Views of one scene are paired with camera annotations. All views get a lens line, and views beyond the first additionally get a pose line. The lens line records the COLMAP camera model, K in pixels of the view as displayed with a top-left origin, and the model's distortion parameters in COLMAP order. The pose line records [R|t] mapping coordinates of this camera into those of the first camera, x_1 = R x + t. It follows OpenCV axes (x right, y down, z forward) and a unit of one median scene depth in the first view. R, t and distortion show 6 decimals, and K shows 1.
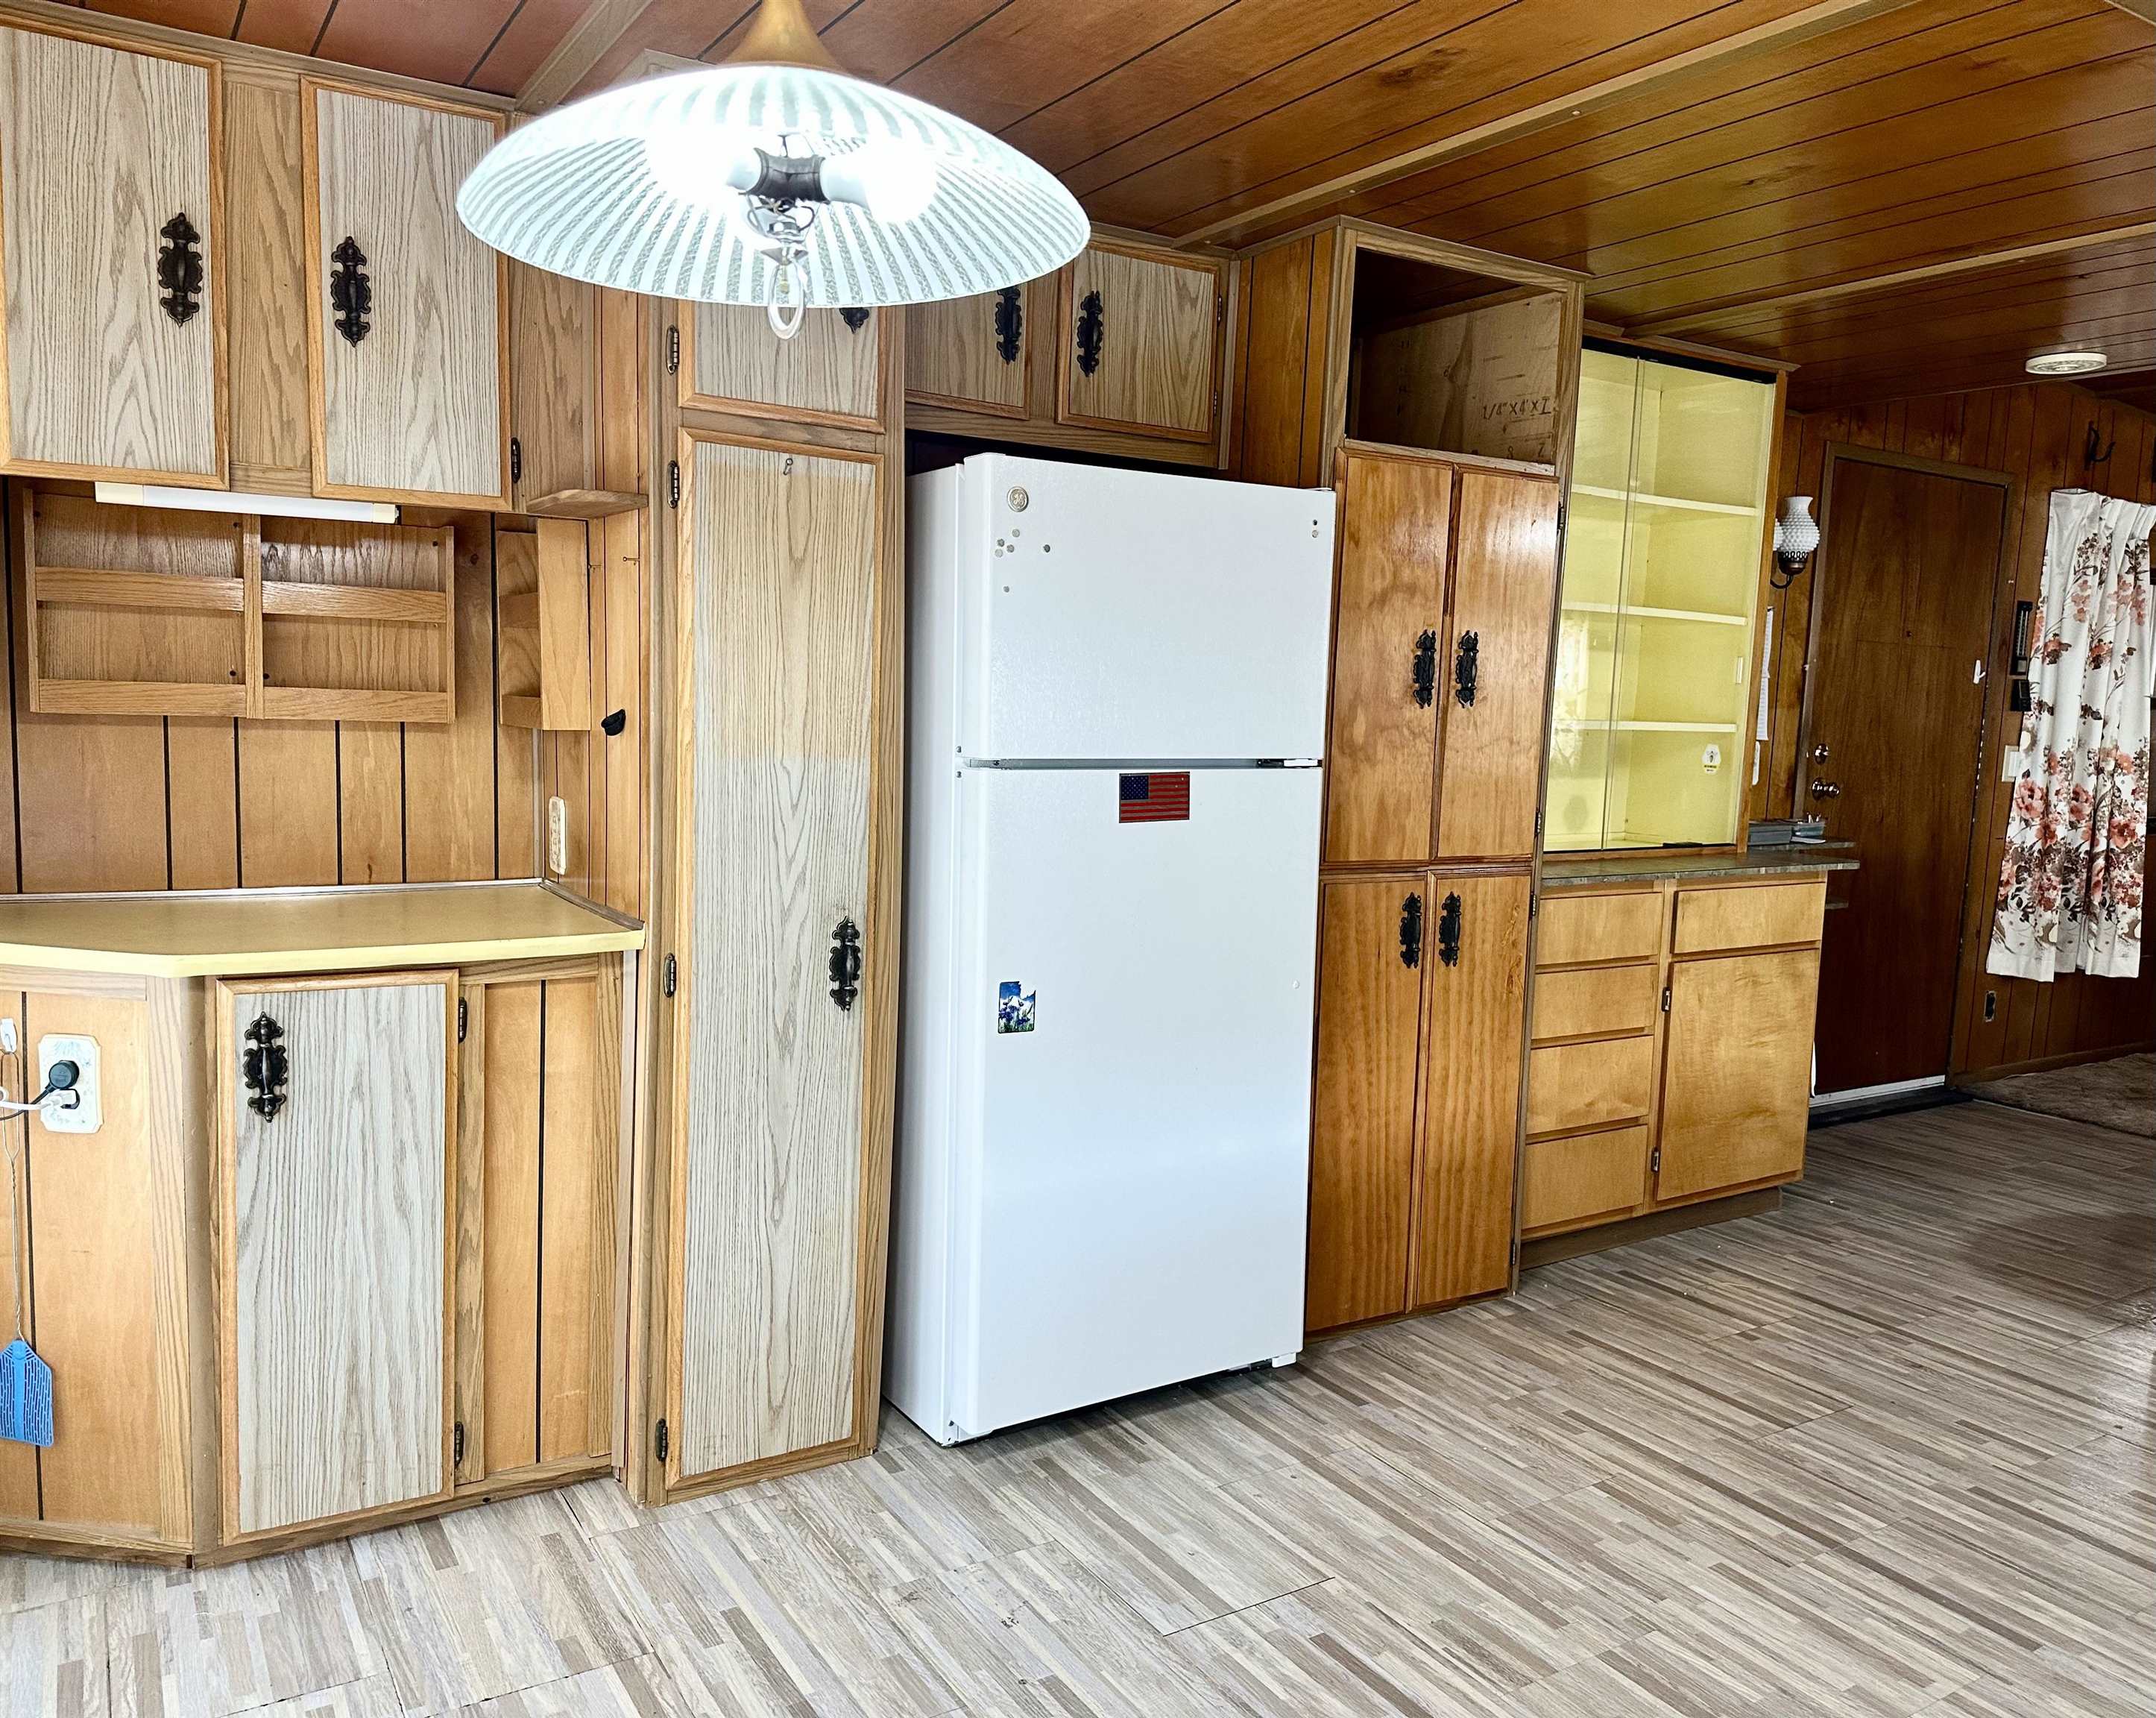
lens RADIAL K [[1617.2, 0, 1082.4], [0, 1617.2, 870.2], [0, 0, 1]] dist [0.065968, -0.040440]
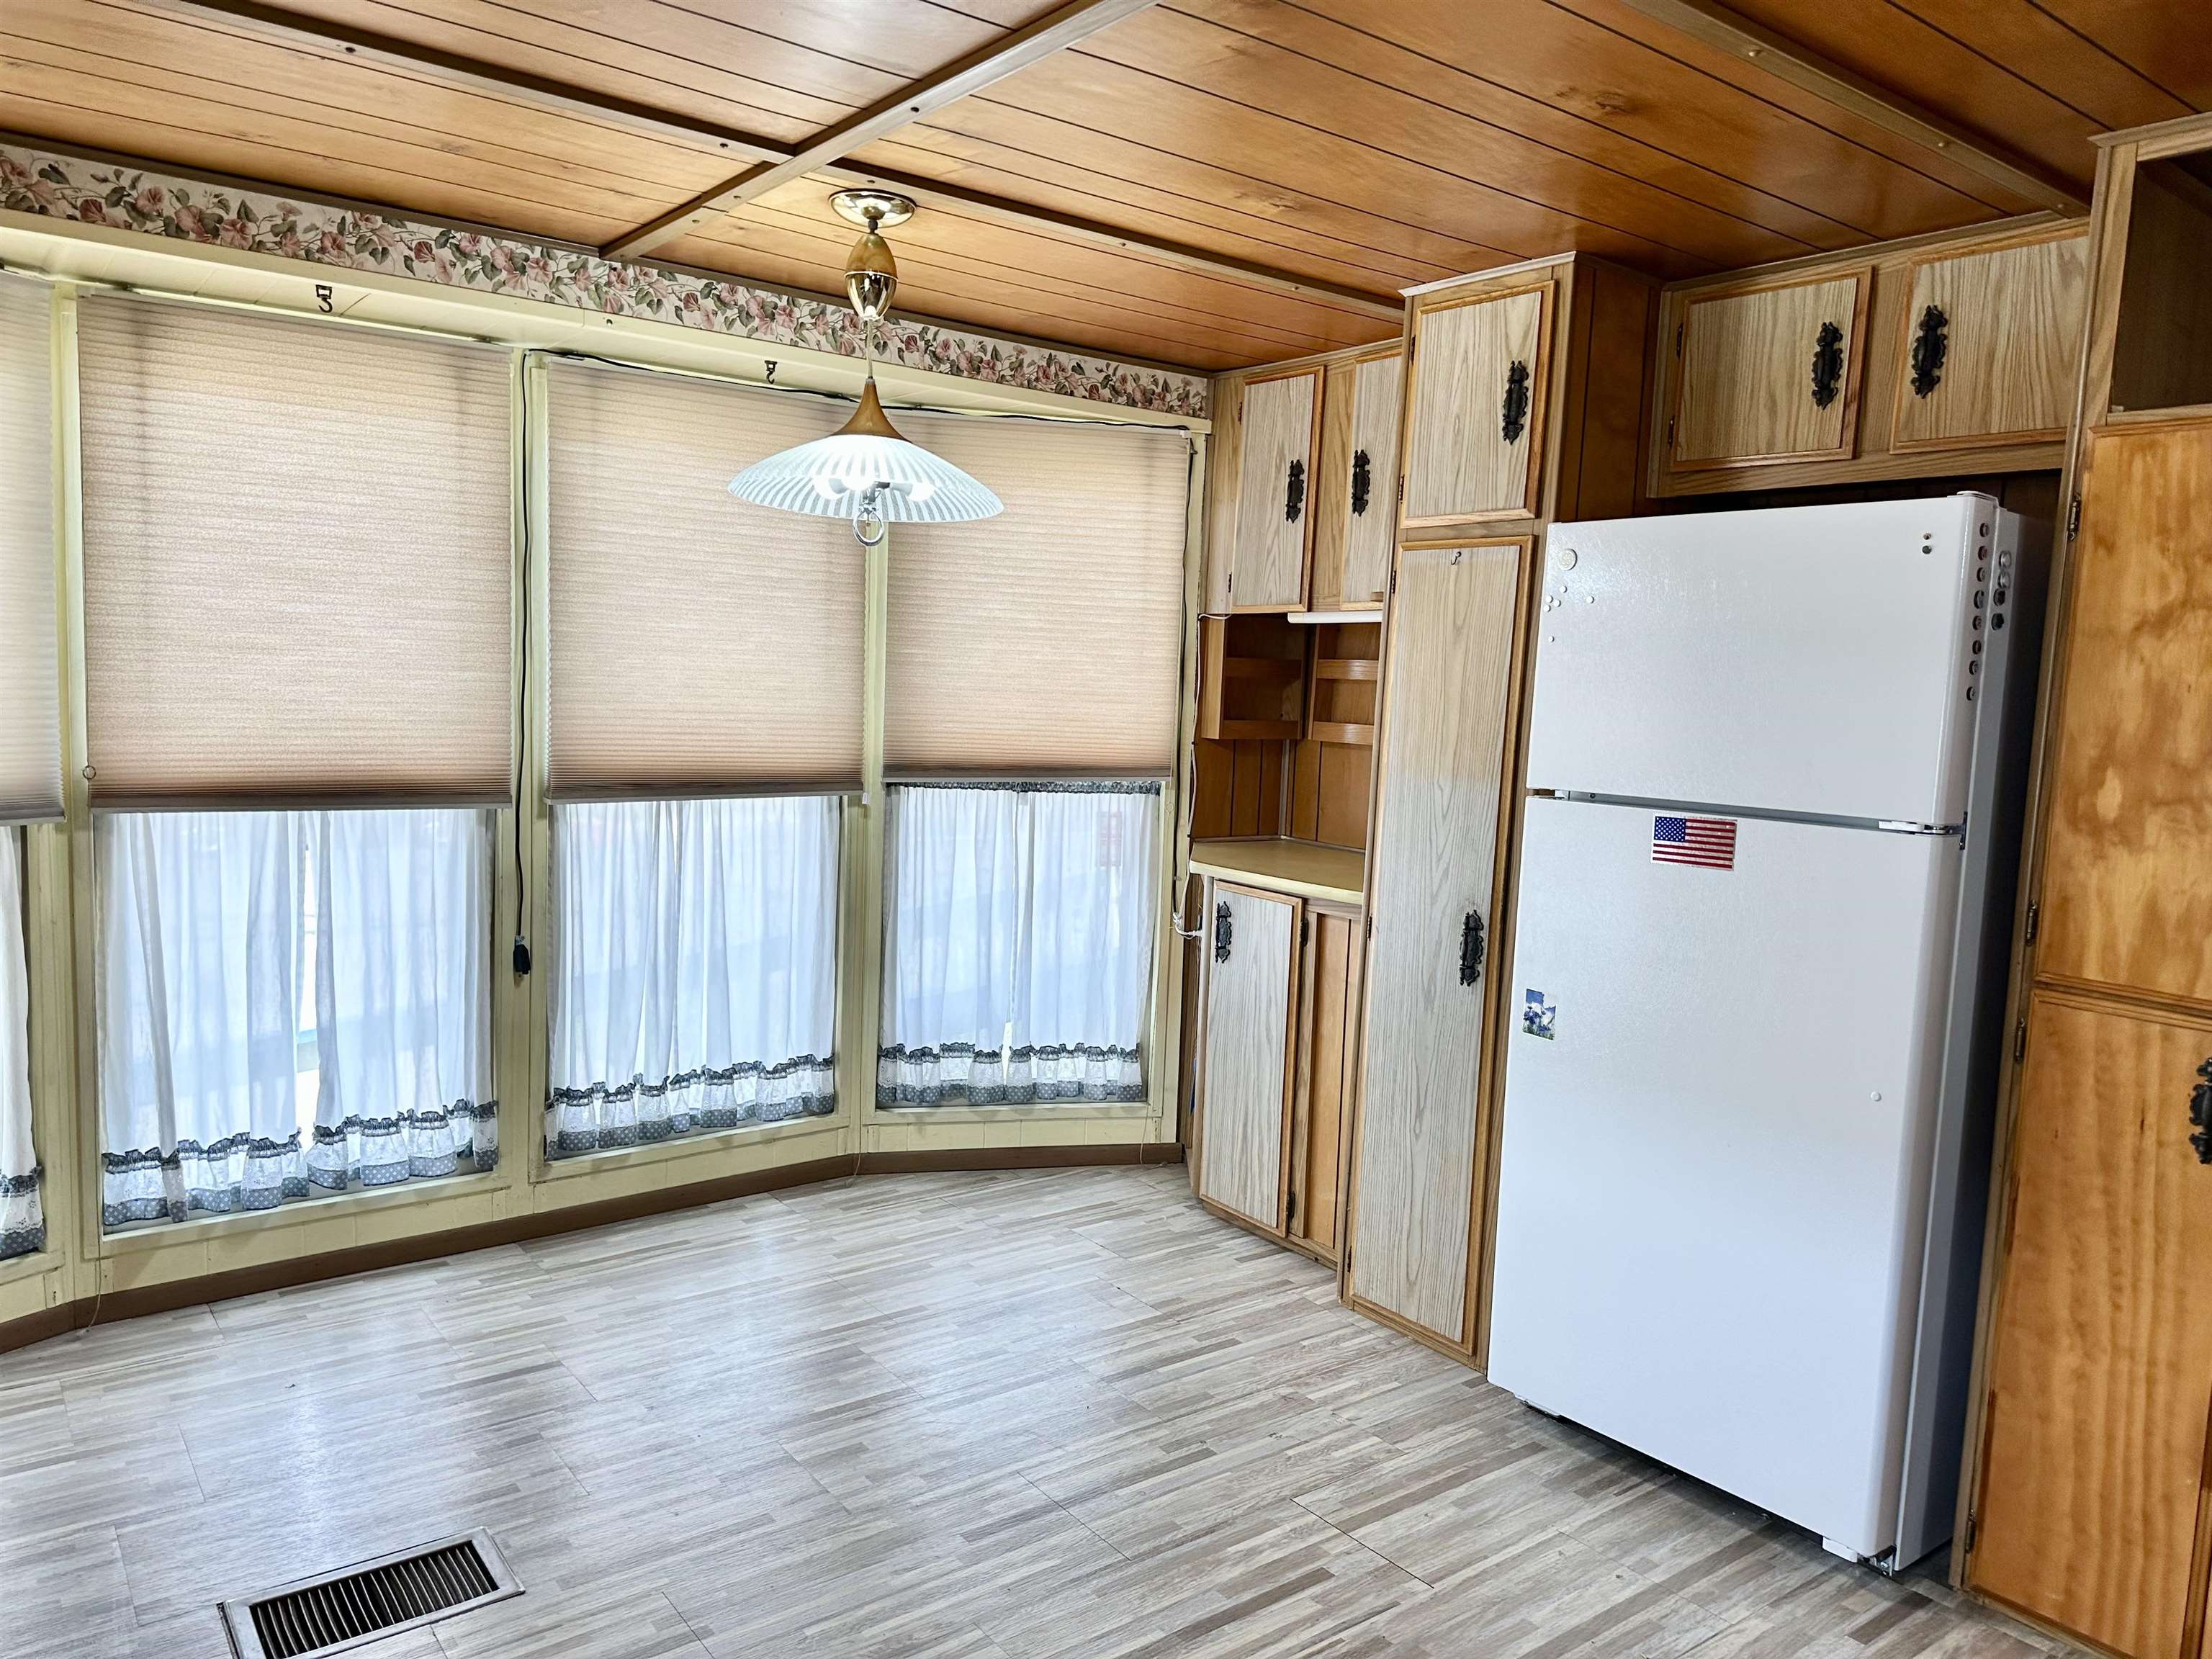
lens RADIAL K [[1573.8, 0, 1099.3], [0, 1573.8, 832.1], [0, 0, 1]] dist [0.034101, -0.040711]
pose [[0.088873, 0.068797, -0.993664, 1.001003], [-0.151857, 0.986885, 0.054746, -0.051495], [0.984399, 0.146029, 0.098155, 0.581557]]
